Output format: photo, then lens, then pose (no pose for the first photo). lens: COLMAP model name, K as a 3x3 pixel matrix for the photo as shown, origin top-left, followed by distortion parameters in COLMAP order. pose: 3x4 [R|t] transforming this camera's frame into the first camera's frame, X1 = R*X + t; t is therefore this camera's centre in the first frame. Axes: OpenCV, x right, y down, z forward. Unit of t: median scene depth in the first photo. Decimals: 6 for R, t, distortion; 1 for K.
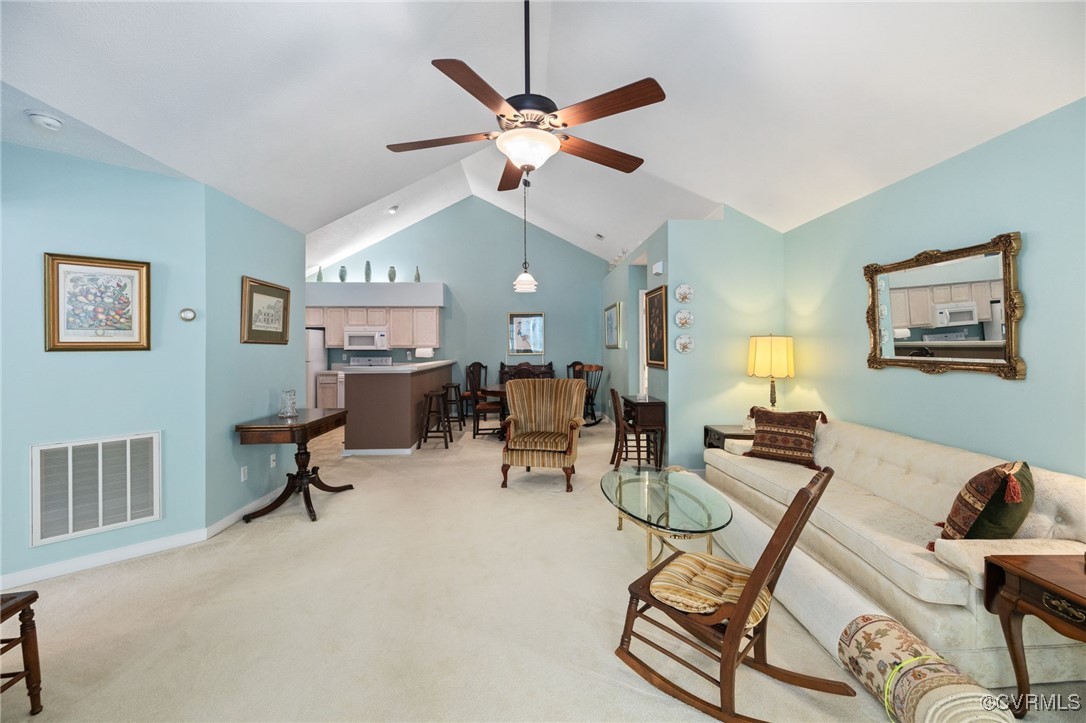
lens RADIAL K [[500.5, 0, 545.3], [0, 500.5, 345.7], [0, 0, 1]] dist [-0.009720, 0.000260]
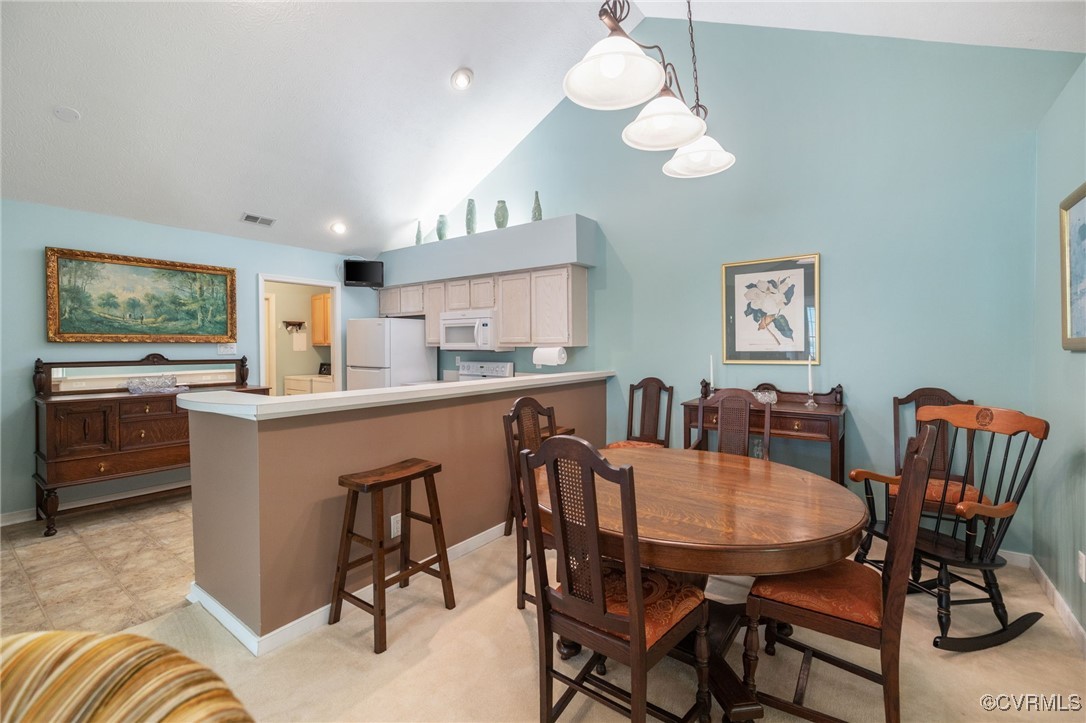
lens RADIAL K [[474.7, 0, 540.6], [0, 474.7, 352.0], [0, 0, 1]] dist [0.000520, 0.000051]
pose [[0.777795, 0.008607, -0.628459, 0.062084], [0.002150, 0.999864, 0.016354, 0.001769], [0.628514, -0.014071, 0.777671, 0.619414]]
